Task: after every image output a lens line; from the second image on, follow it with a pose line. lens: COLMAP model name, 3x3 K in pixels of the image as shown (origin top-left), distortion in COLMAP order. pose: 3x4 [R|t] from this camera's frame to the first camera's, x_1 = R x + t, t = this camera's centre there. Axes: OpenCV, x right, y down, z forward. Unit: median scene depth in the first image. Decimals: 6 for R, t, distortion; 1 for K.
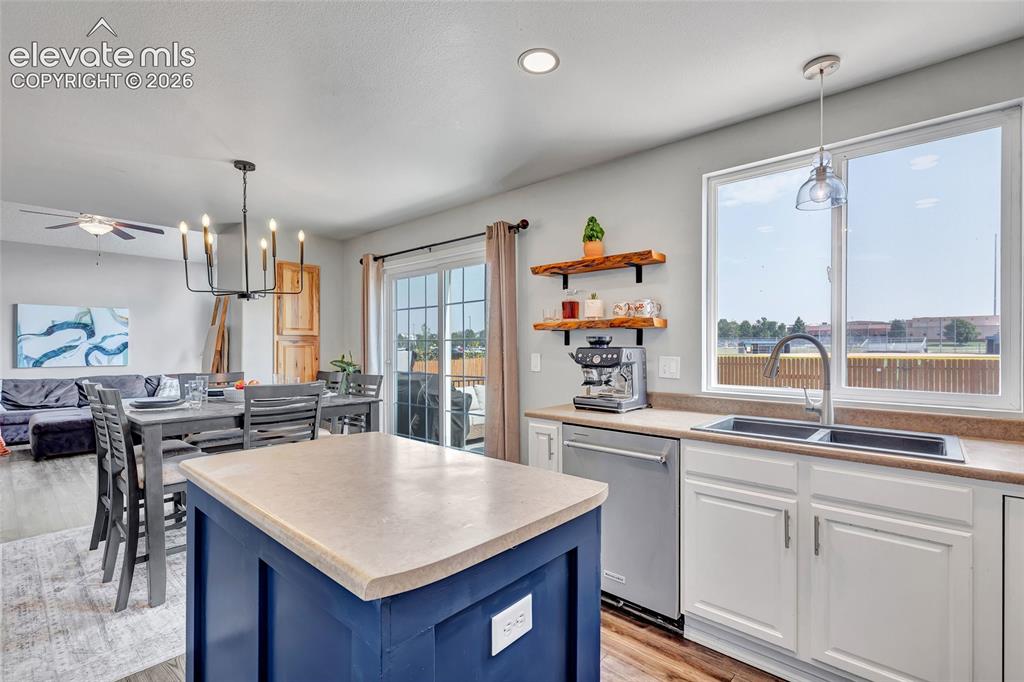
lens RADIAL K [[471.7, 0, 518.1], [0, 471.7, 345.4], [0, 0, 1]] dist [0.008197, -0.000846]
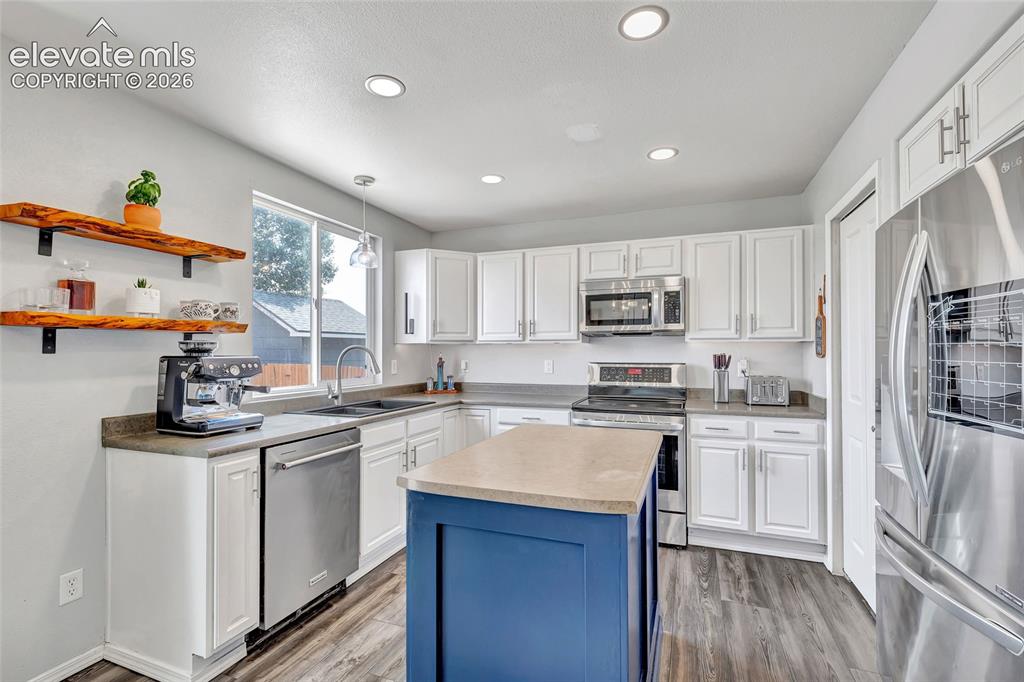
lens RADIAL K [[471.7, 0, 509.5], [0, 471.7, 345.7], [0, 0, 1]] dist [0.008197, -0.000846]
pose [[-0.359435, 0.014750, 0.933053, -0.292938], [-0.000410, 0.999872, -0.015965, -0.000197], [-0.933170, -0.006121, -0.359383, 0.315423]]
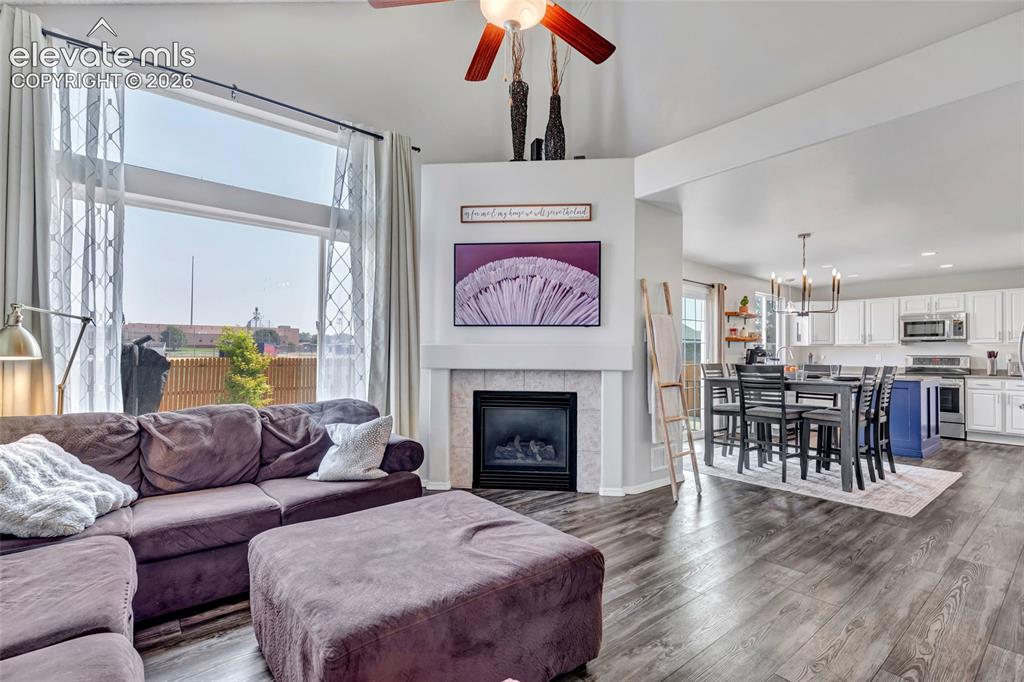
lens RADIAL K [[471.7, 0, 515.4], [0, 471.7, 345.3], [0, 0, 1]] dist [0.008197, -0.000846]
pose [[0.139767, 0.023807, 0.989898, -1.053876], [-0.012256, 0.999676, -0.022312, 0.024005], [-0.990109, -0.009013, 0.140014, 0.789660]]
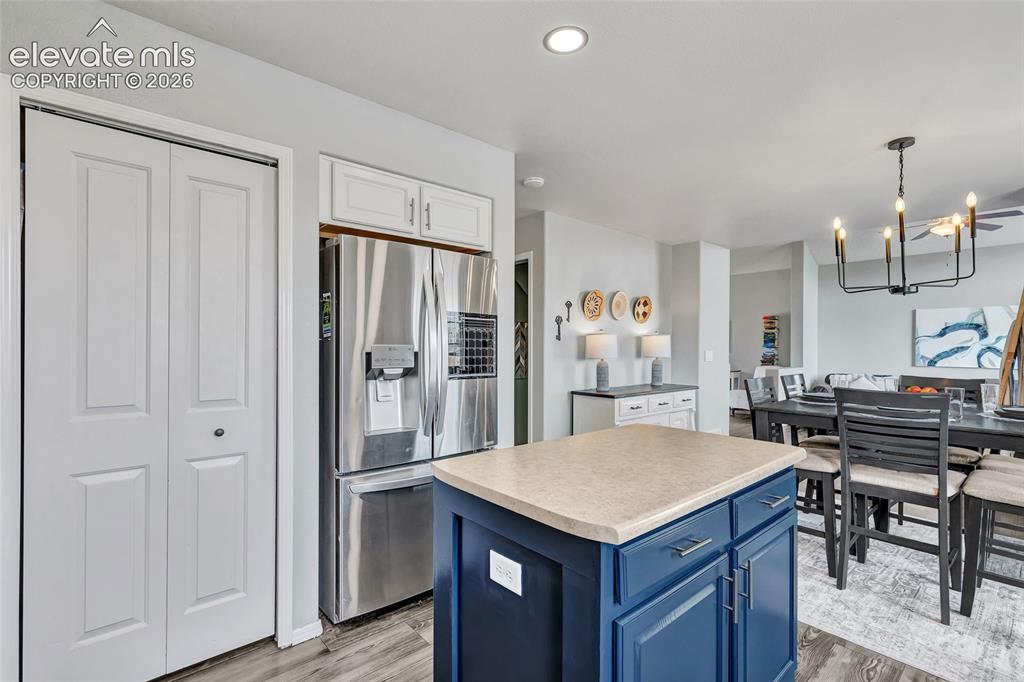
lens RADIAL K [[471.7, 0, 511.0], [0, 471.7, 346.6], [0, 0, 1]] dist [0.008197, -0.000846]
pose [[-0.110168, 0.003286, -0.993908, 0.174662], [-0.002983, 0.999989, 0.003637, -0.000286], [0.993909, 0.003366, -0.110157, 0.166186]]
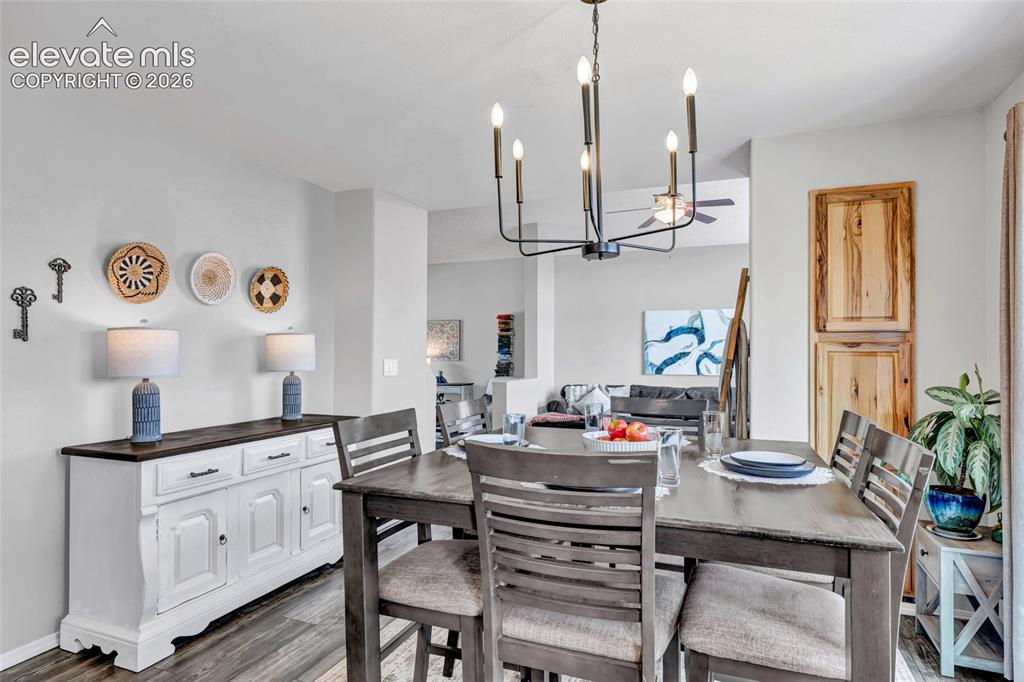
lens RADIAL K [[562.8, 0, 512.0], [0, 562.8, 349.6], [0, 0, 1]] dist [0.012364, 0.000050]
pose [[0.343609, -0.004297, -0.939103, -0.024415], [-0.000671, 0.999988, -0.004821, 0.000594], [0.939113, 0.002287, 0.343602, 0.320874]]
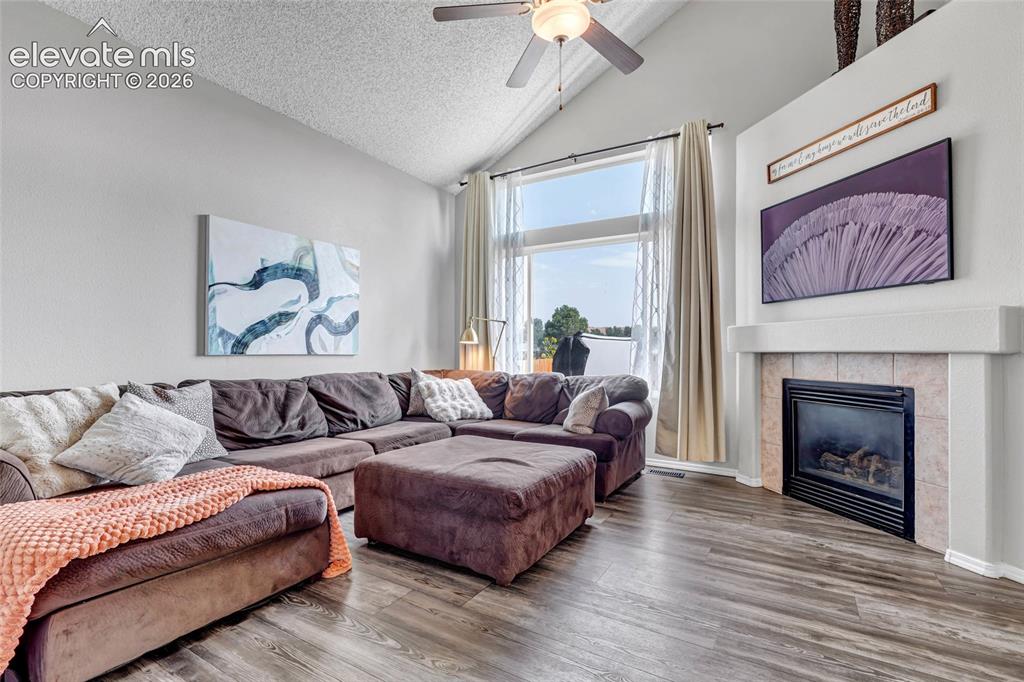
lens RADIAL K [[471.7, 0, 515.3], [0, 471.7, 341.7], [0, 0, 1]] dist [0.008197, -0.000846]
pose [[0.978990, 0.009459, 0.203691, -0.851533], [-0.006127, 0.999837, -0.016981, 0.040012], [-0.203818, 0.015376, 0.978888, 0.493729]]
